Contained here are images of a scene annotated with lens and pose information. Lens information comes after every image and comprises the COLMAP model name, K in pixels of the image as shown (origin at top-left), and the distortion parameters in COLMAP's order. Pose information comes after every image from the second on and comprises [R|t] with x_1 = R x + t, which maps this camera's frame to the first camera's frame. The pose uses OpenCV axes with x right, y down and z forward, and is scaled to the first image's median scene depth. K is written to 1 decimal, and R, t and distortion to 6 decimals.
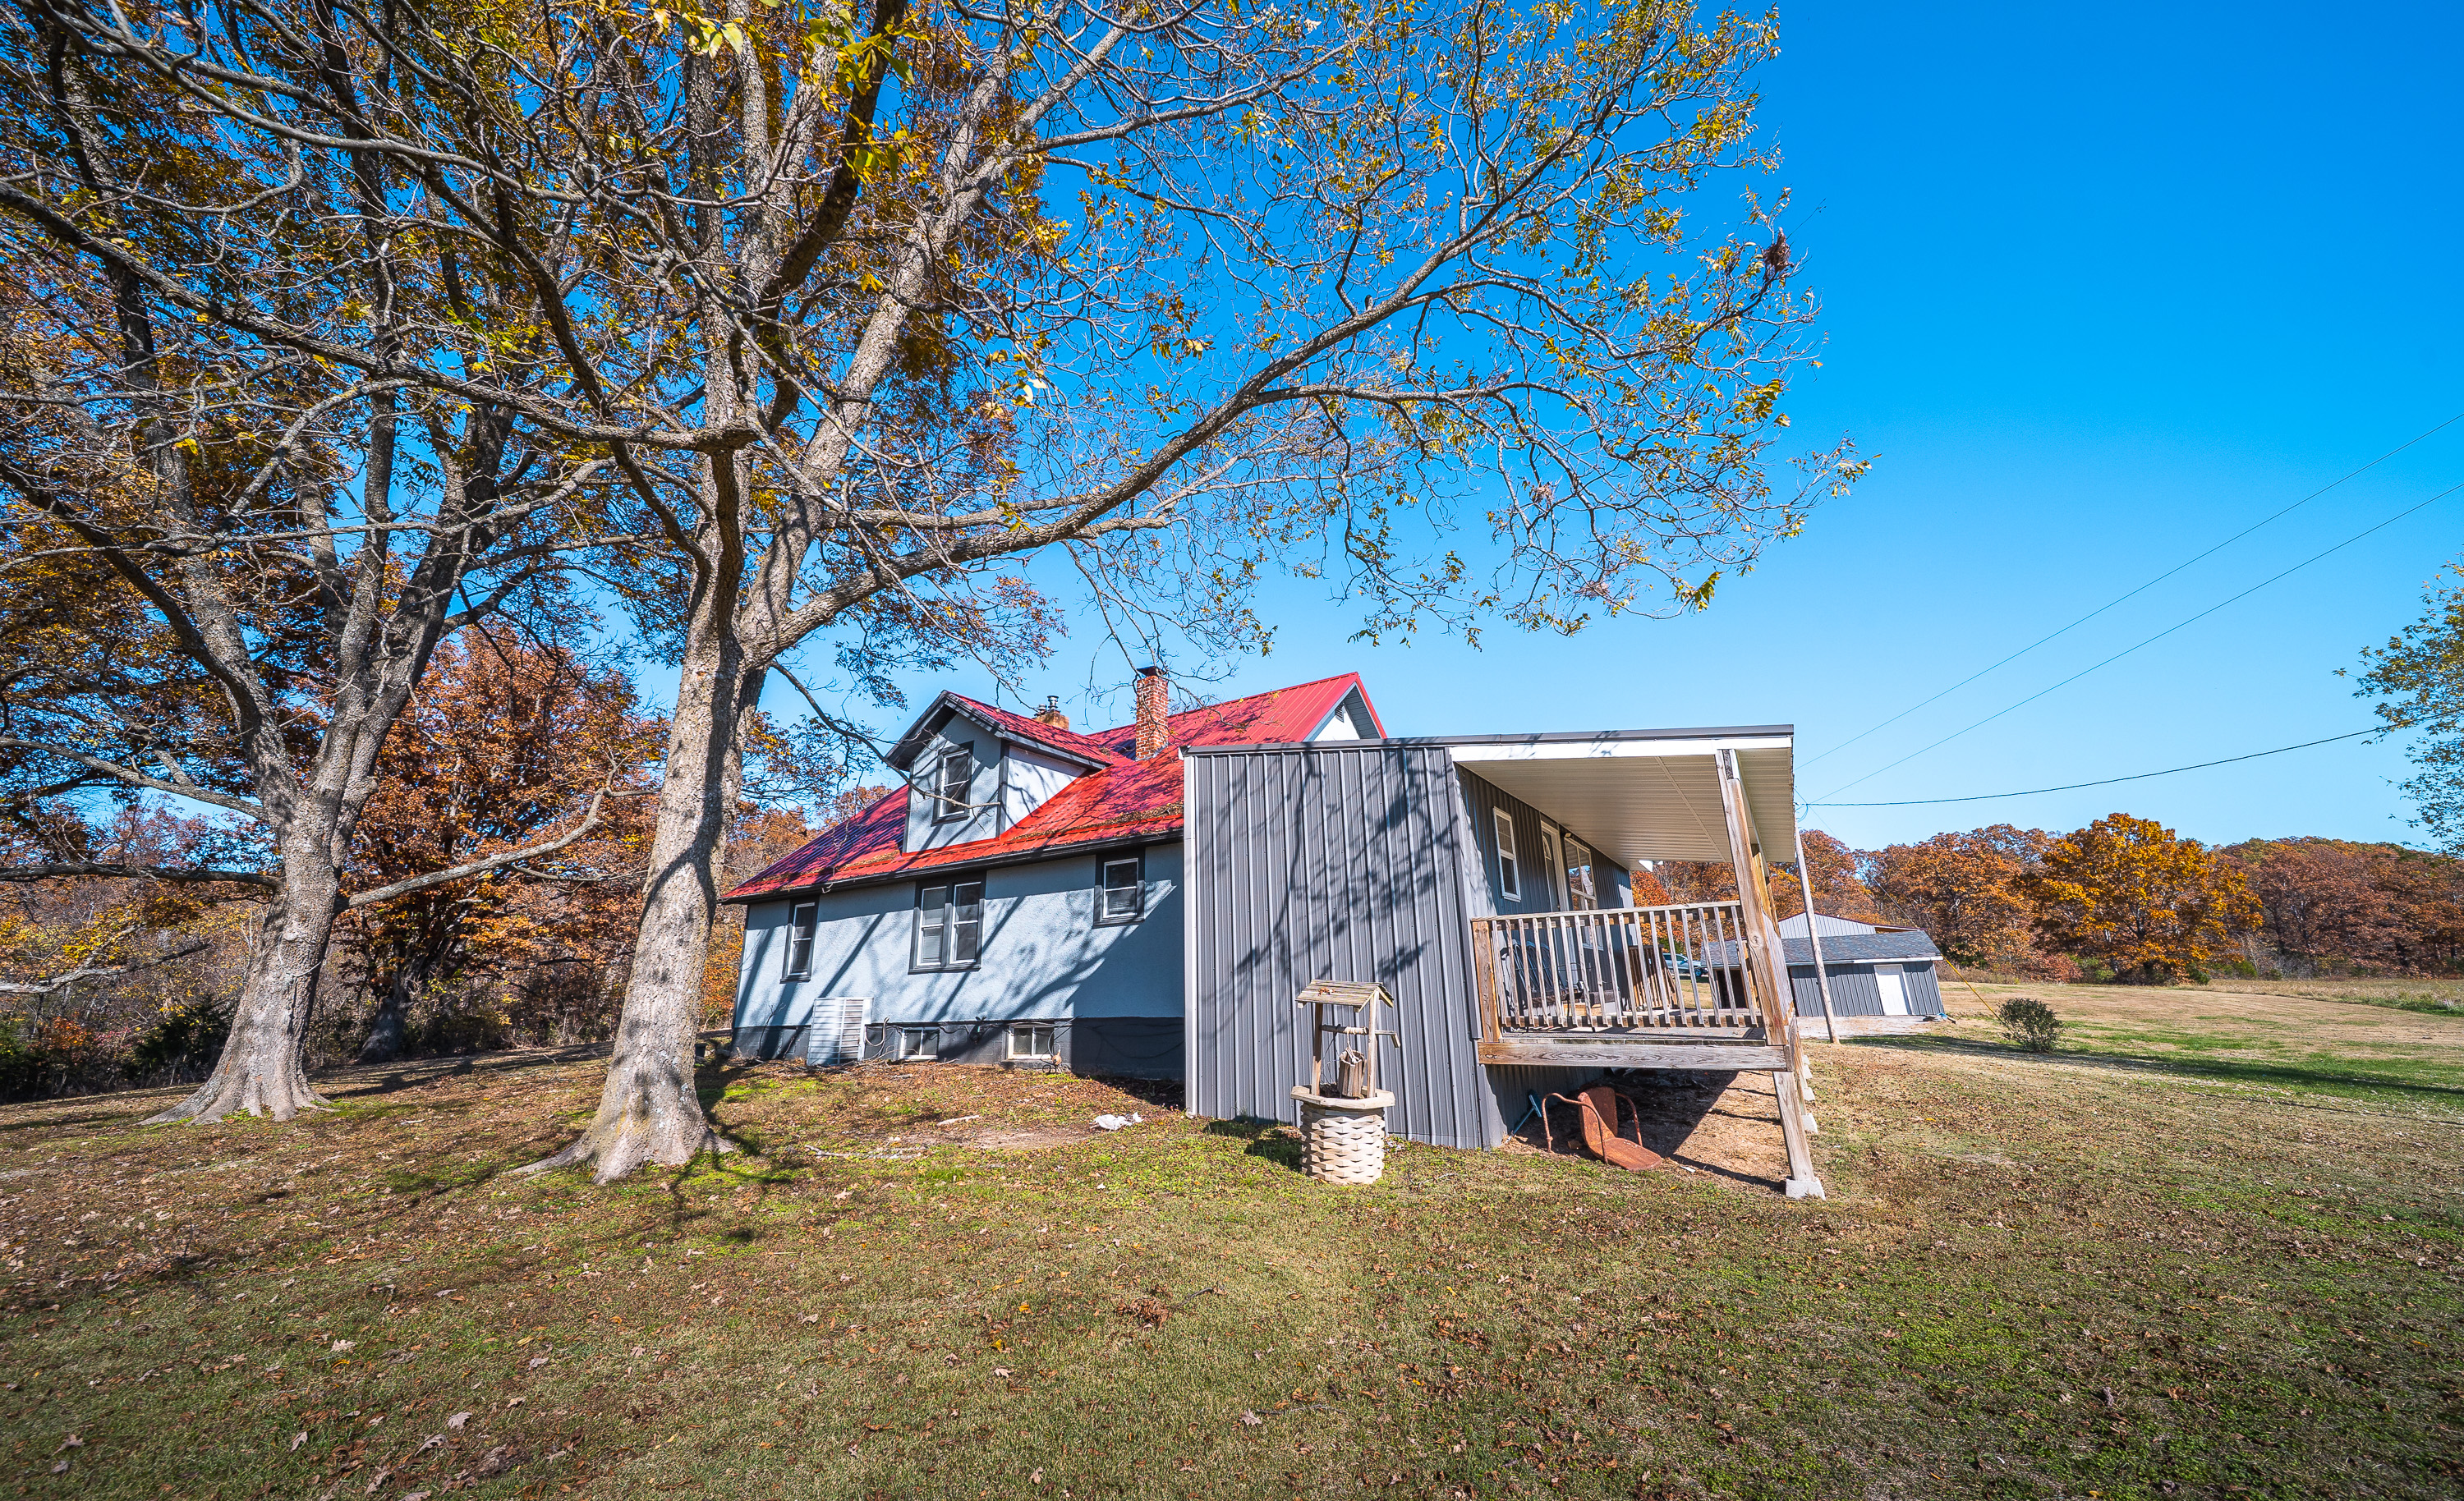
lens RADIAL K [[854.8, 0, 1246.3], [0, 854.8, 747.3], [0, 0, 1]] dist [-0.007288, 0.000104]
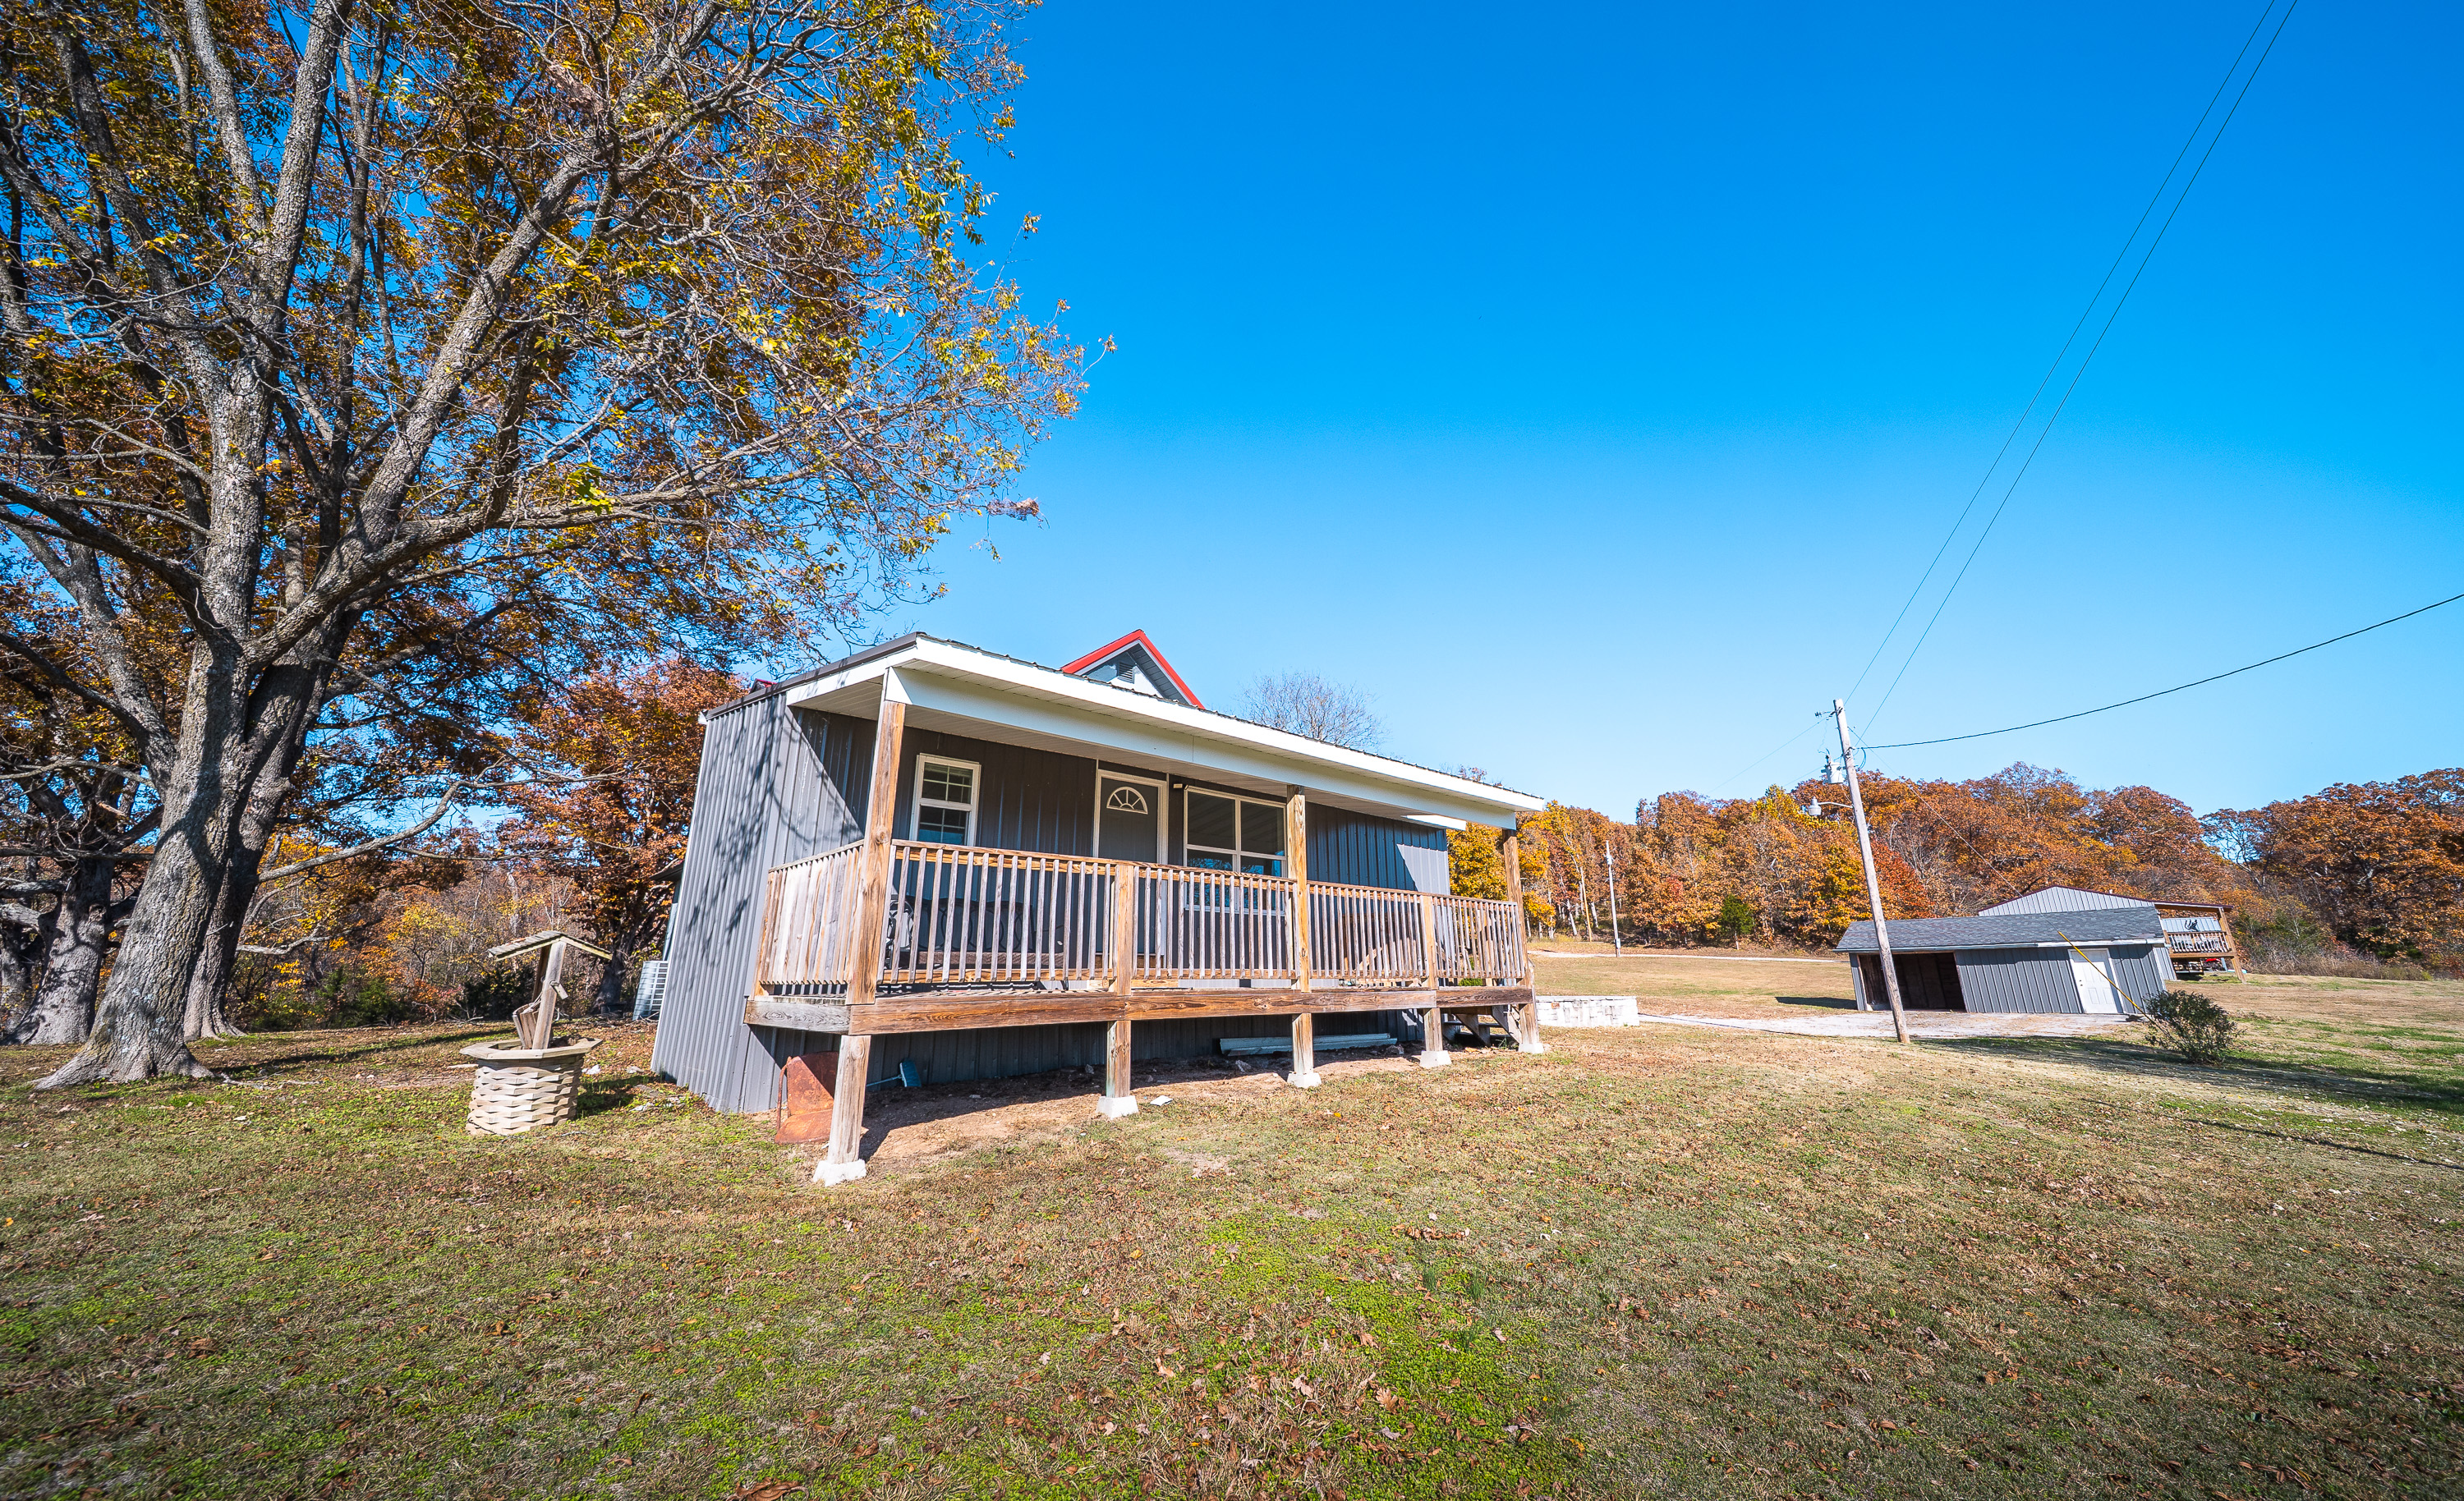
lens RADIAL K [[854.8, 0, 1241.0], [0, 854.8, 739.3], [0, 0, 1]] dist [-0.007288, 0.000104]
pose [[0.964965, -0.054314, -0.256697, 0.265546], [0.056301, 0.998414, 0.000394, 0.022692], [0.256268, -0.014832, 0.966492, 0.061823]]
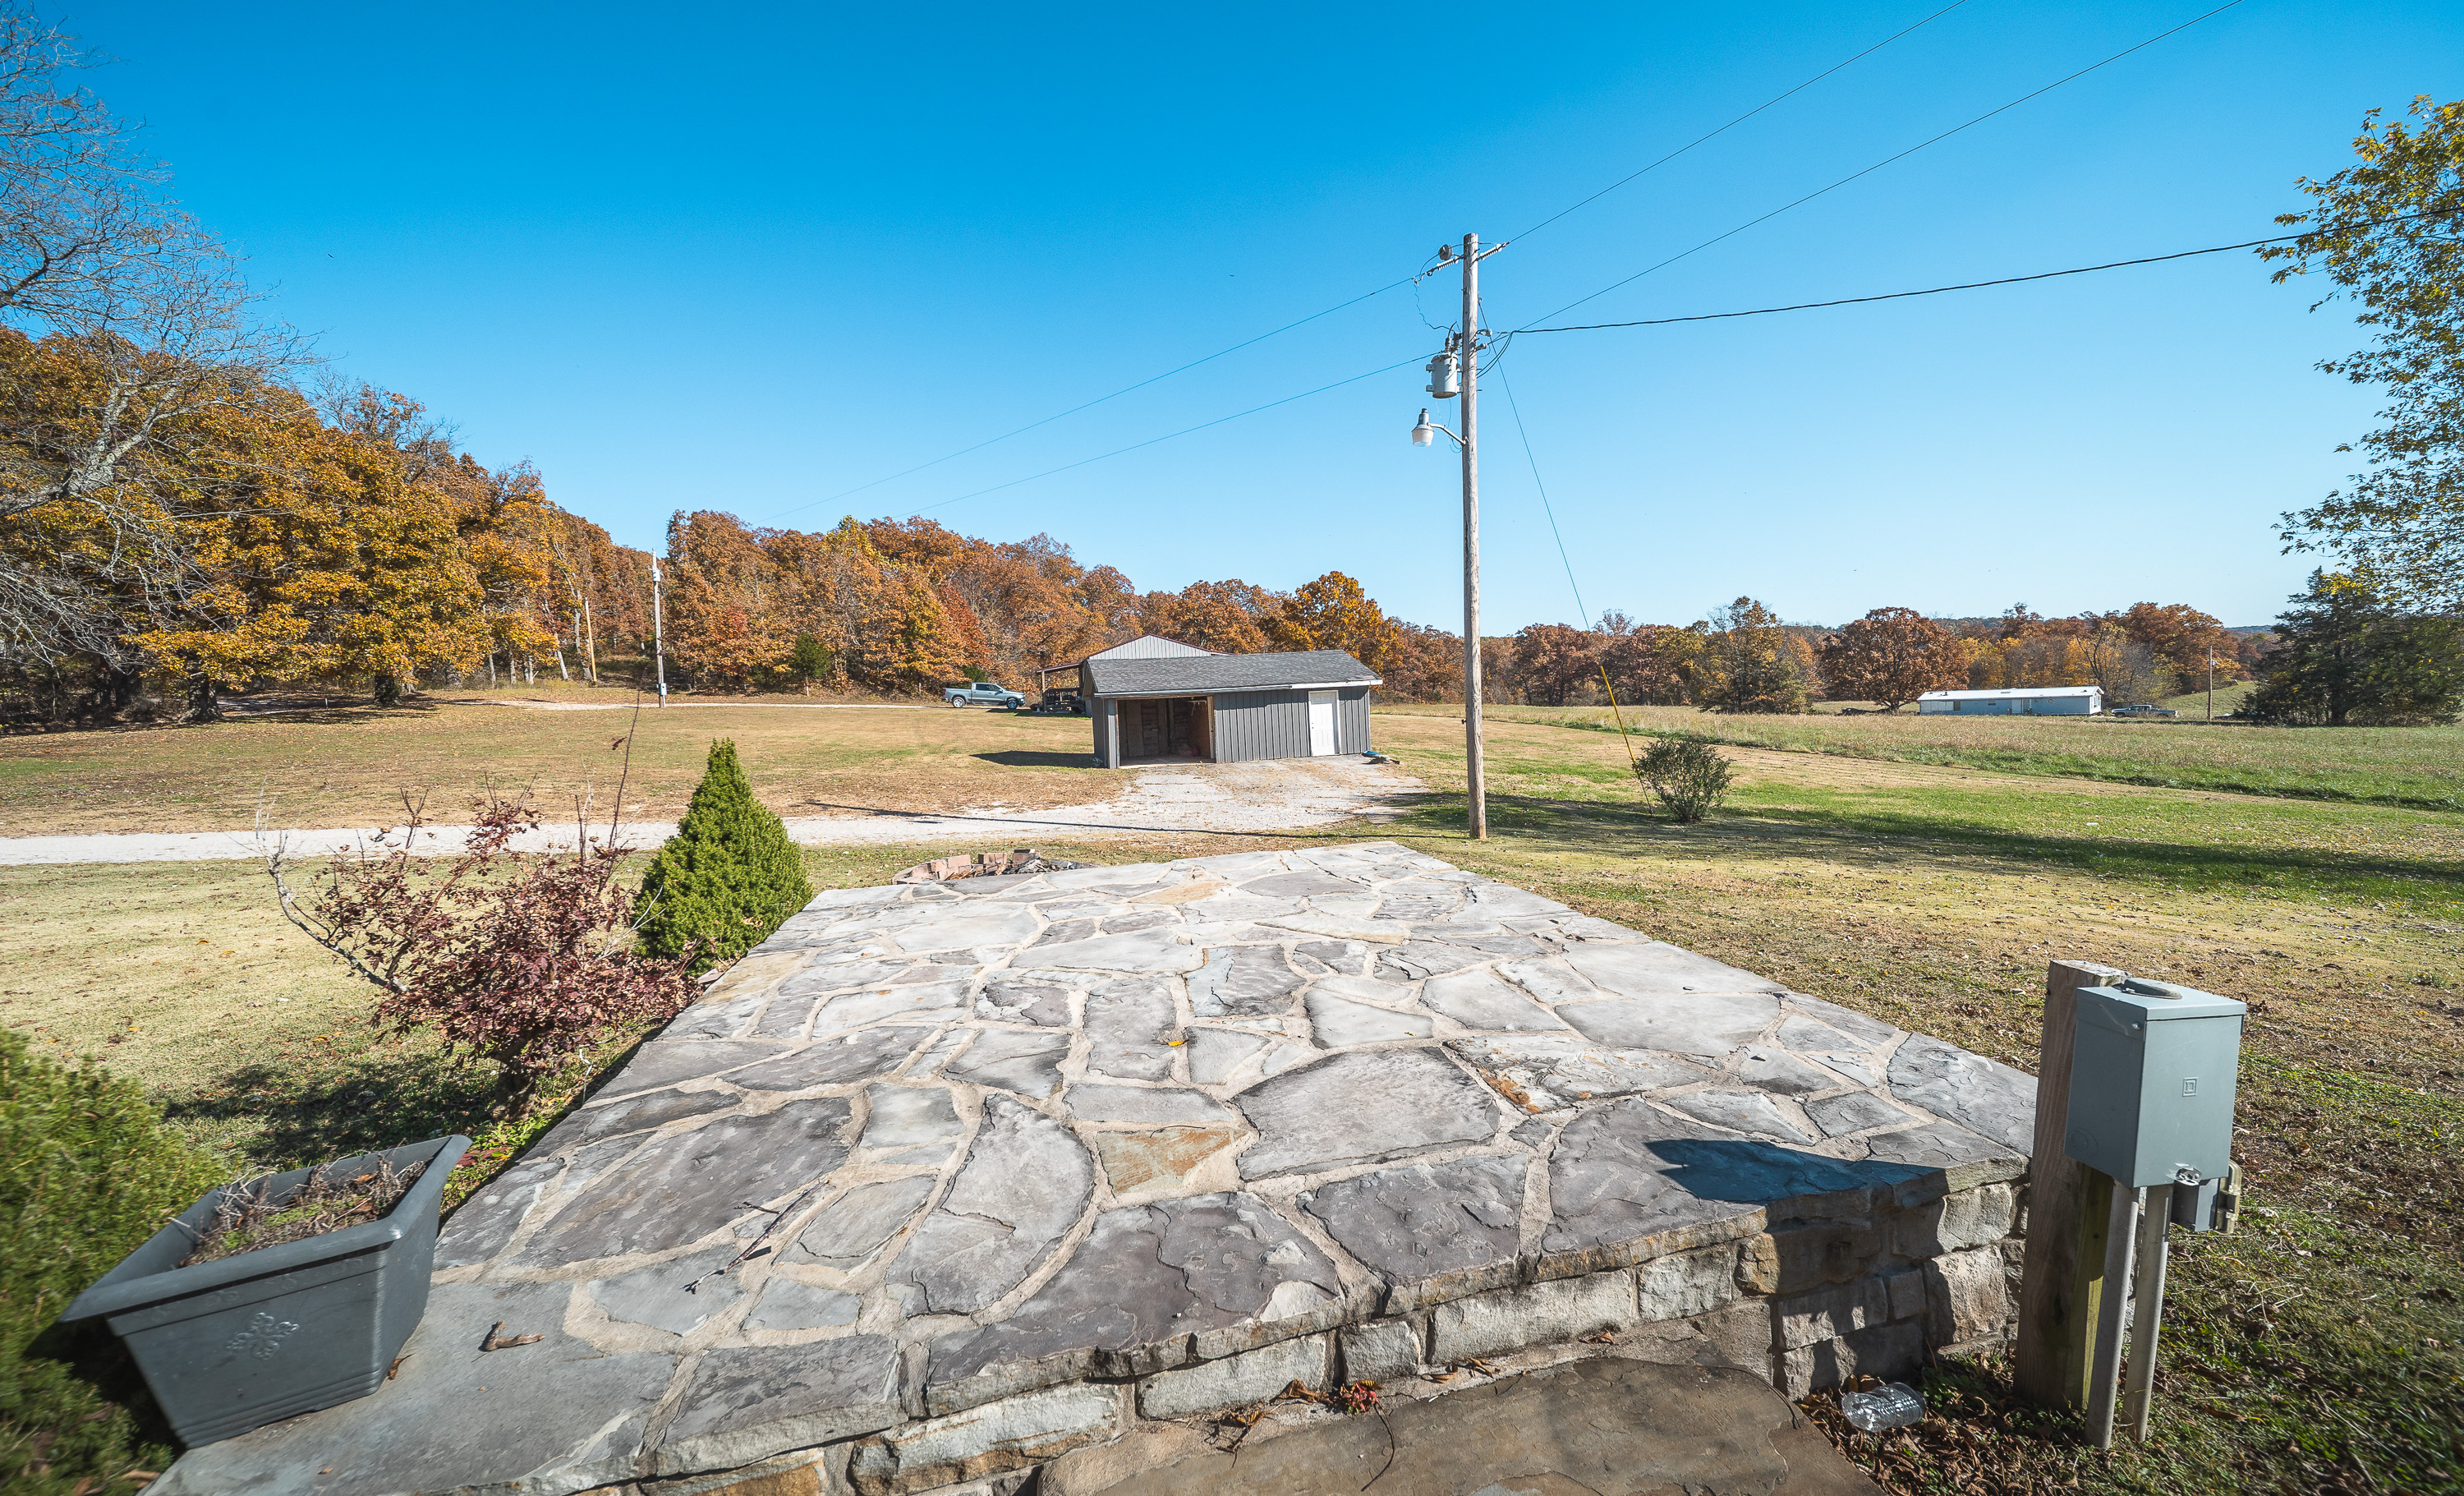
lens RADIAL K [[855.0, 0, 1254.0], [0, 855.0, 740.2], [0, 0, 1]] dist [-0.007288, 0.000104]
pose [[0.693316, -0.043461, 0.719322, 0.212446], [-0.170240, 0.960049, 0.222091, 0.174680], [-0.700236, -0.276437, 0.658219, 0.668082]]
